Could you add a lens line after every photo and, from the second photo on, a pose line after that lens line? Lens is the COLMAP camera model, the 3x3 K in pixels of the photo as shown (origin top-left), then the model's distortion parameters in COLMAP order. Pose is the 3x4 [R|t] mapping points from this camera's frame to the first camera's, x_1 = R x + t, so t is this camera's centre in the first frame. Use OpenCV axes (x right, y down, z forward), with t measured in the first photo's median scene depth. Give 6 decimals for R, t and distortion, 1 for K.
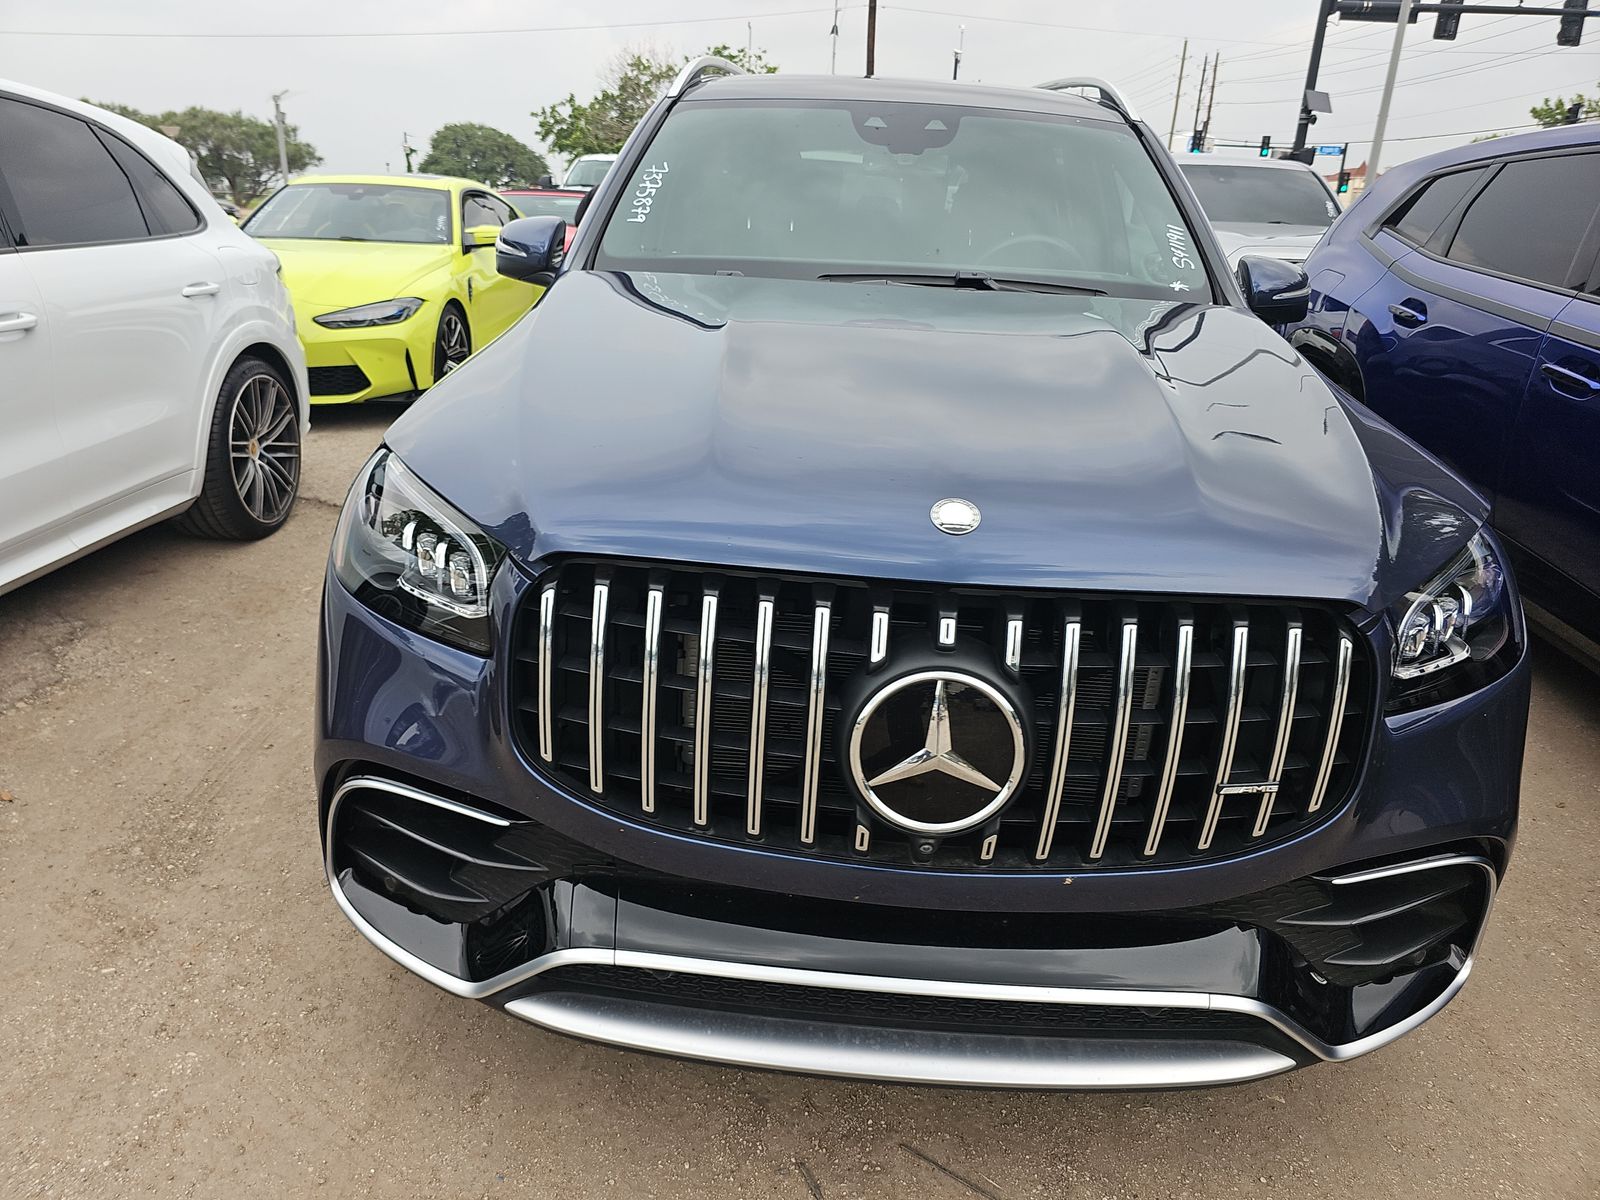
lens RADIAL K [[1150.0, 0, 795.3], [0, 1150.0, 597.2], [0, 0, 1]] dist [0.030187, -0.038589]
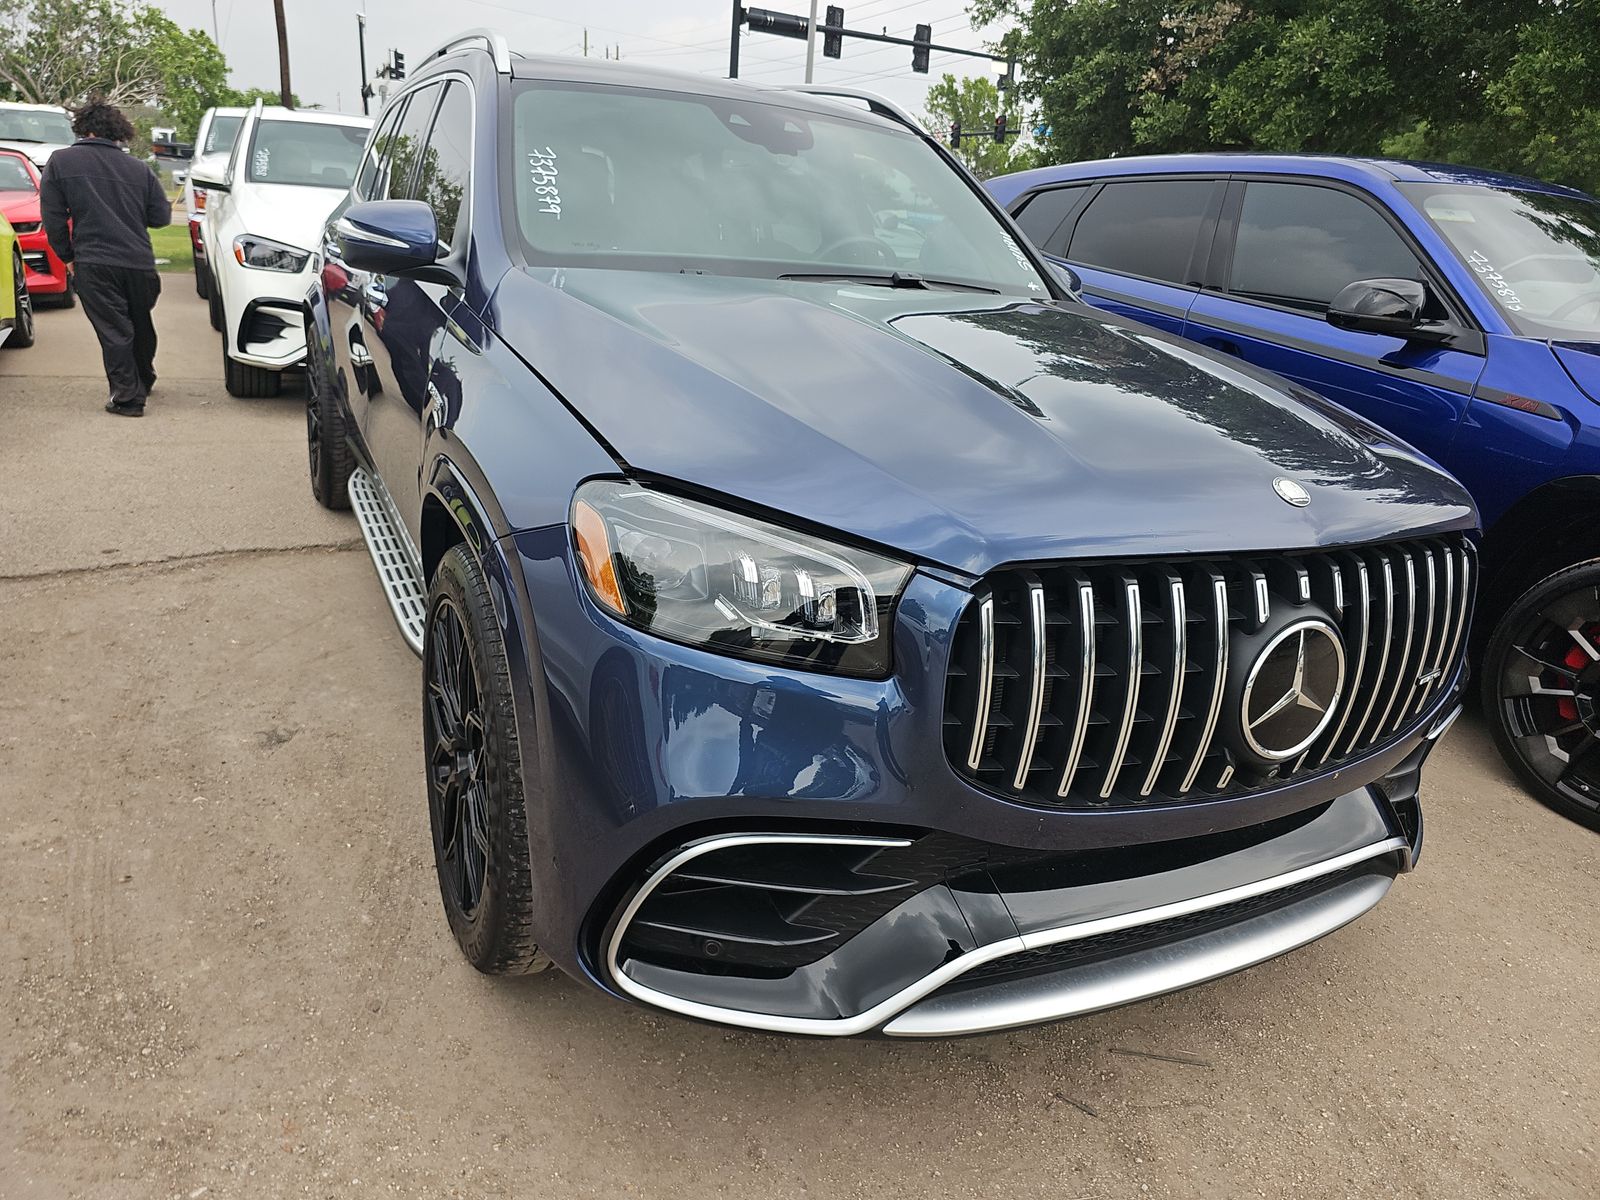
lens RADIAL K [[1150.0, 0, 795.3], [0, 1150.0, 597.2], [0, 0, 1]] dist [0.030187, -0.038589]
pose [[0.856523, -0.132405, 0.498837, -0.594469], [0.123581, 0.991031, 0.050854, -0.055928], [-0.501096, 0.018089, 0.865203, 0.141817]]
